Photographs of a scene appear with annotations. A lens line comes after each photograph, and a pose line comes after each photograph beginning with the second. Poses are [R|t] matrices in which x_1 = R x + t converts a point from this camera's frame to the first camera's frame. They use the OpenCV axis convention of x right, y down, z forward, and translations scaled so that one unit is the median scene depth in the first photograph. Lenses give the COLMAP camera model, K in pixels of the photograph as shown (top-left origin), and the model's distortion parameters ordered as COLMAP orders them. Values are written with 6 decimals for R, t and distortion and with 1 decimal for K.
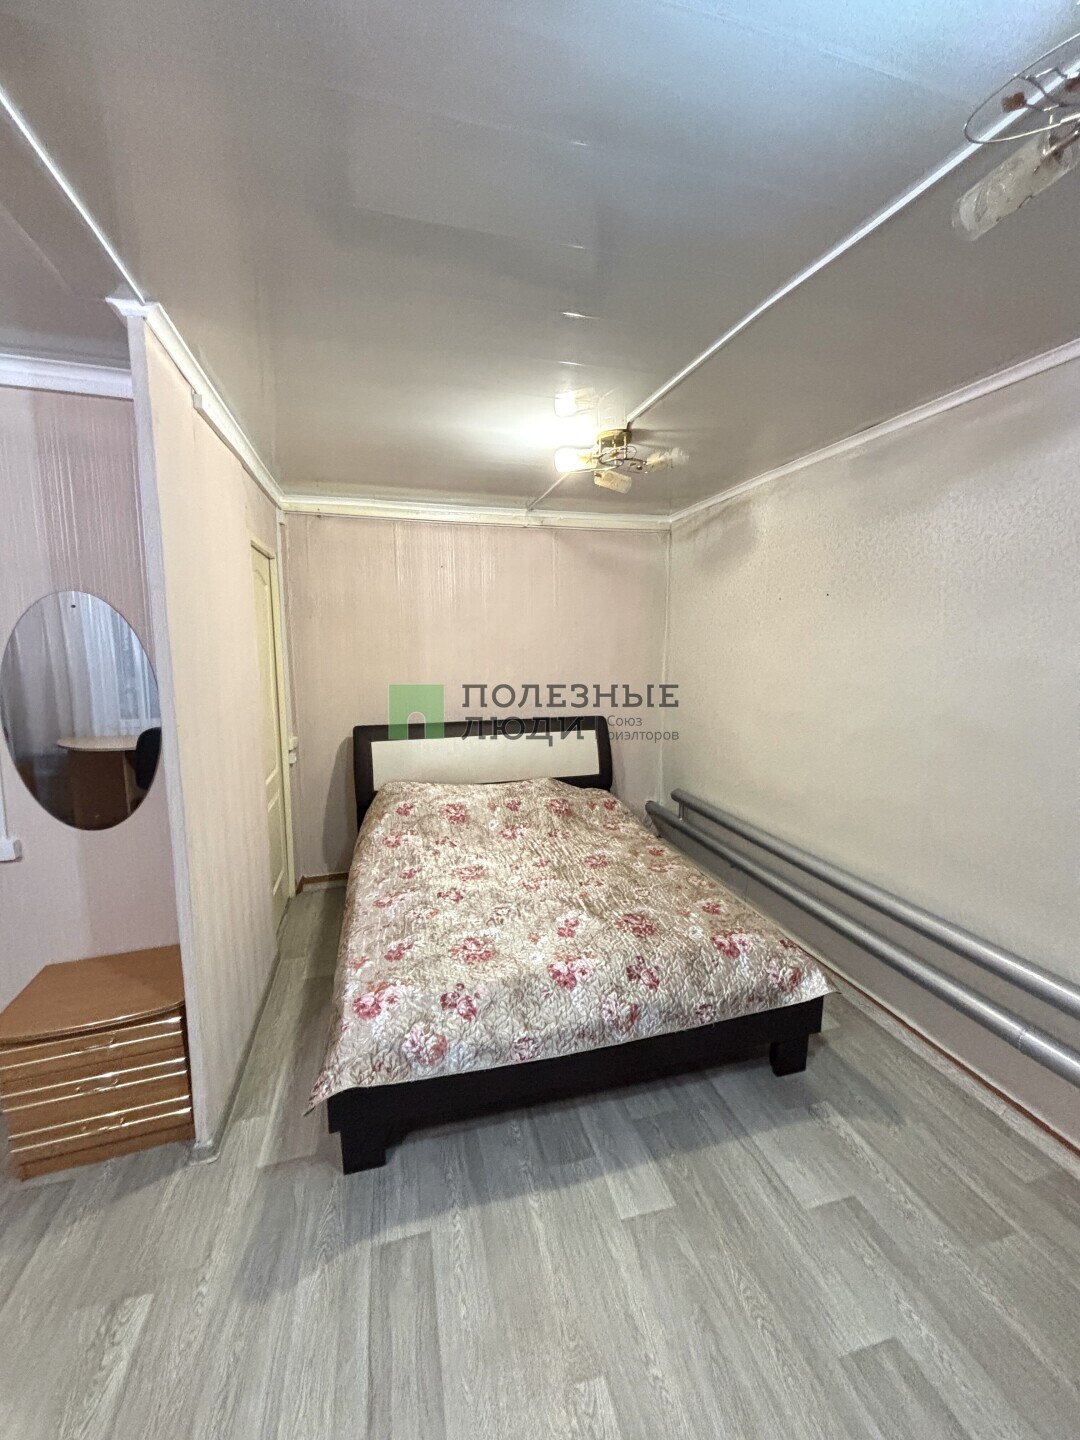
lens RADIAL K [[580.0, 0, 543.3], [0, 580.0, 722.0], [0, 0, 1]] dist [0.000779, -0.000412]
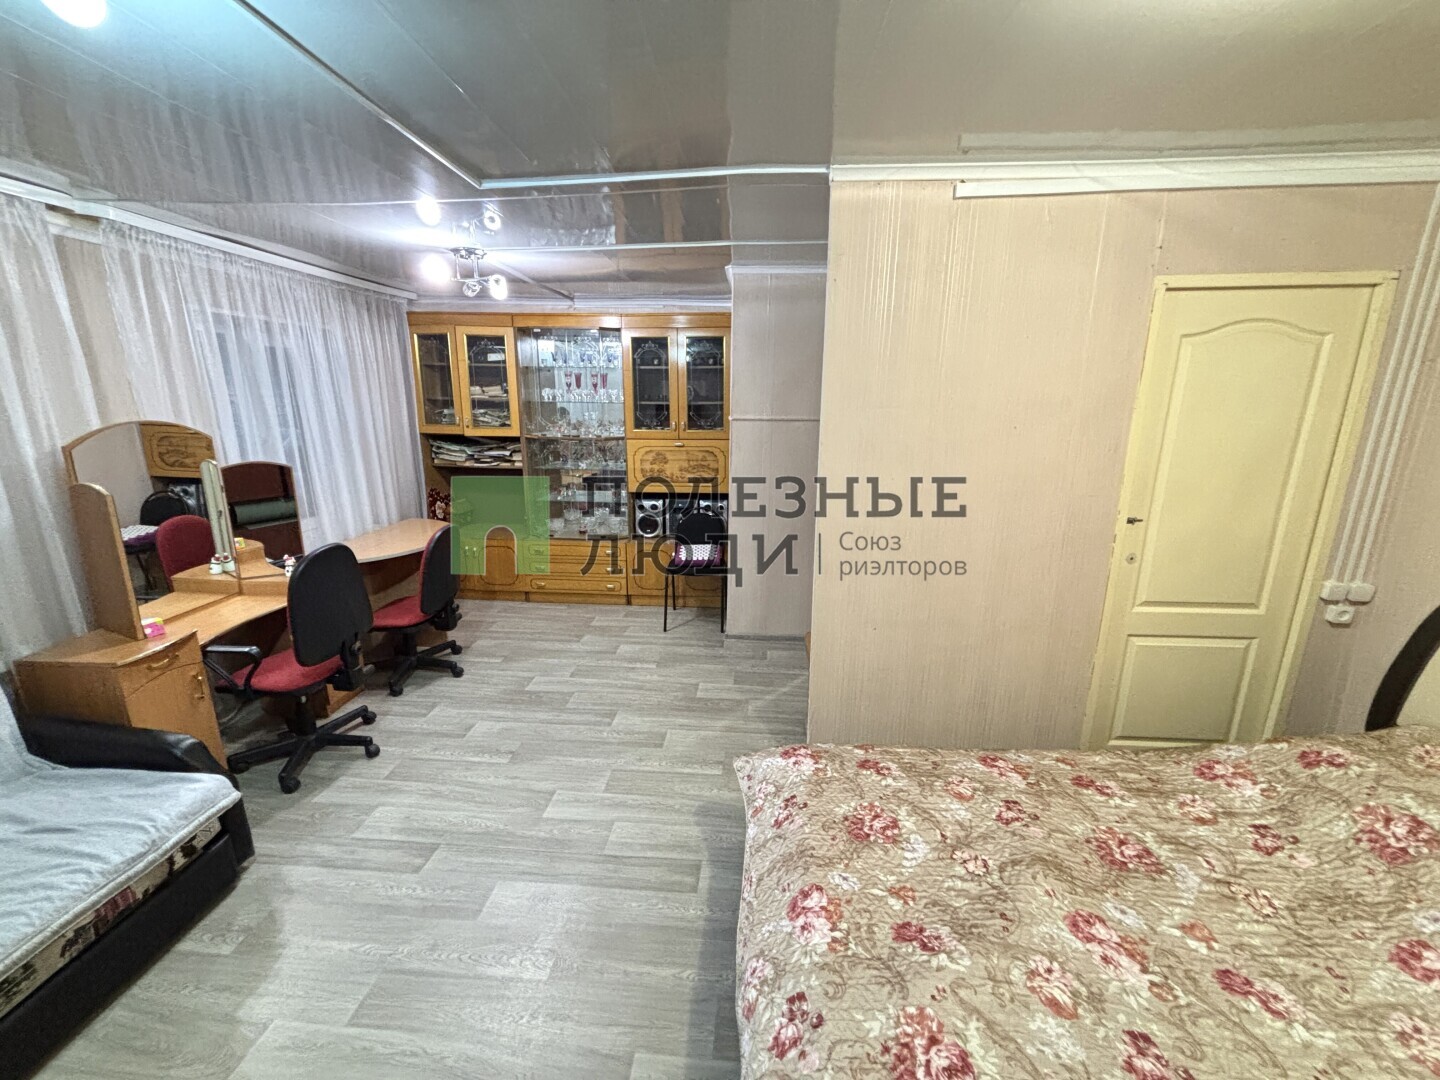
lens RADIAL K [[580.0, 0, 715.4], [0, 580.0, 538.7], [0, 0, 1]] dist [0.000779, -0.000412]
pose [[-0.345413, 0.227175, -0.910539, 0.574841], [-0.127803, 0.949831, 0.285460, -0.177044], [0.929708, 0.214972, -0.299050, 0.919025]]
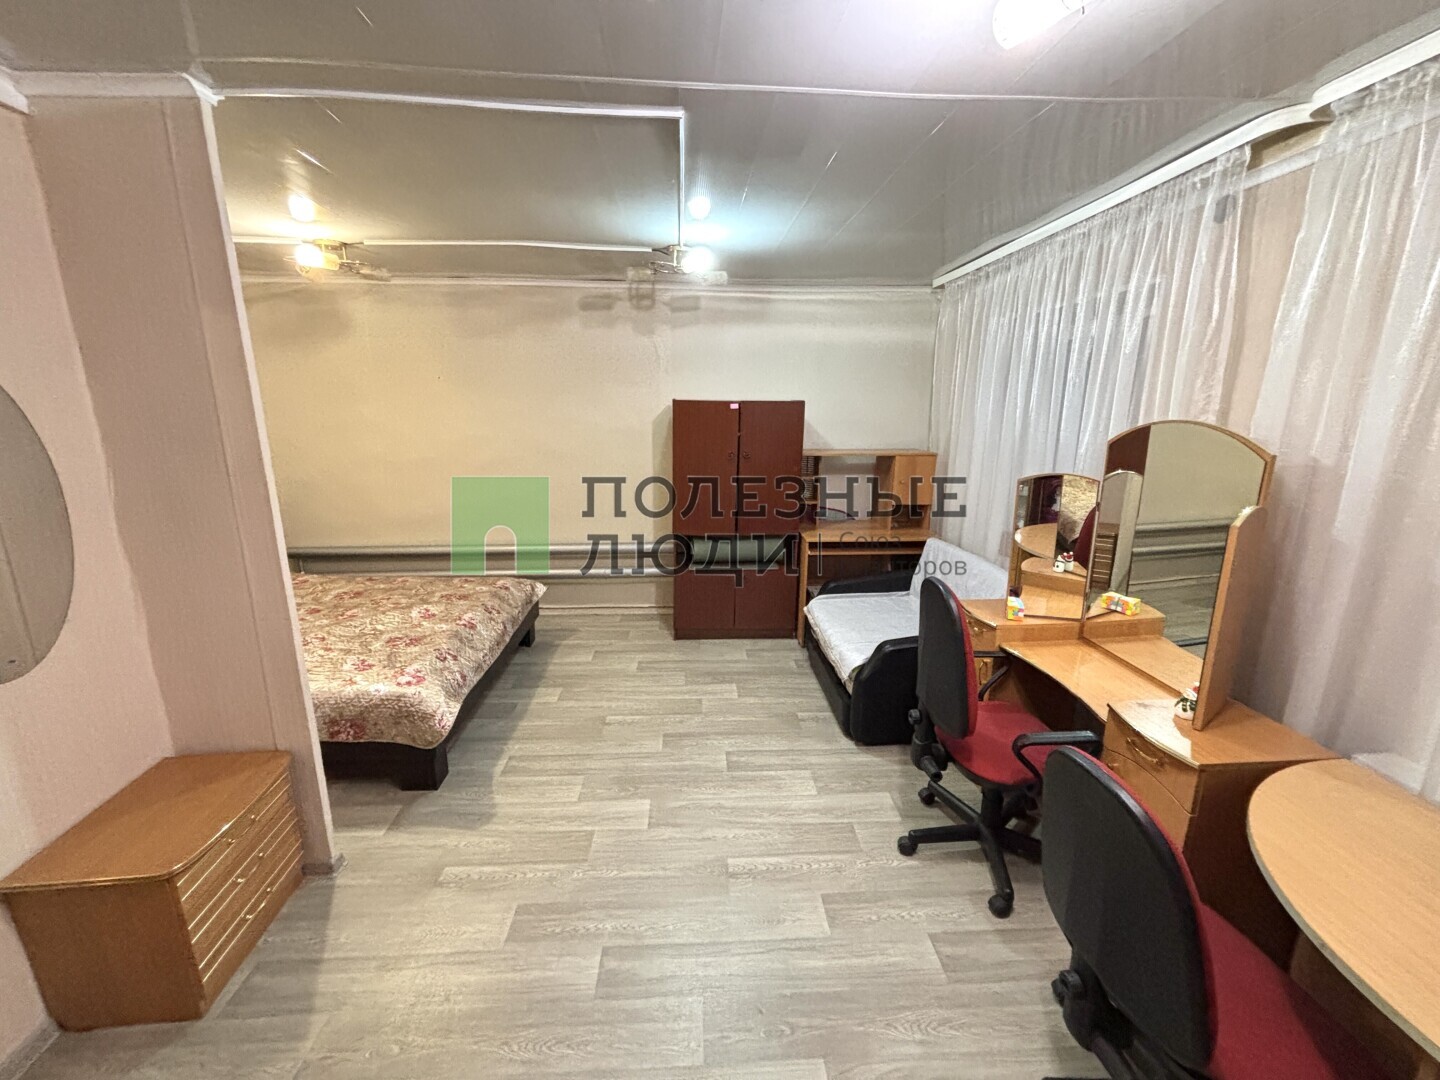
lens RADIAL K [[580.0, 0, 716.8], [0, 580.0, 537.6], [0, 0, 1]] dist [0.000779, -0.000412]
pose [[0.219448, -0.222424, 0.949932, -1.144719], [0.135094, 0.971214, 0.196198, -0.012770], [-0.966226, 0.085275, 0.243179, -0.059210]]
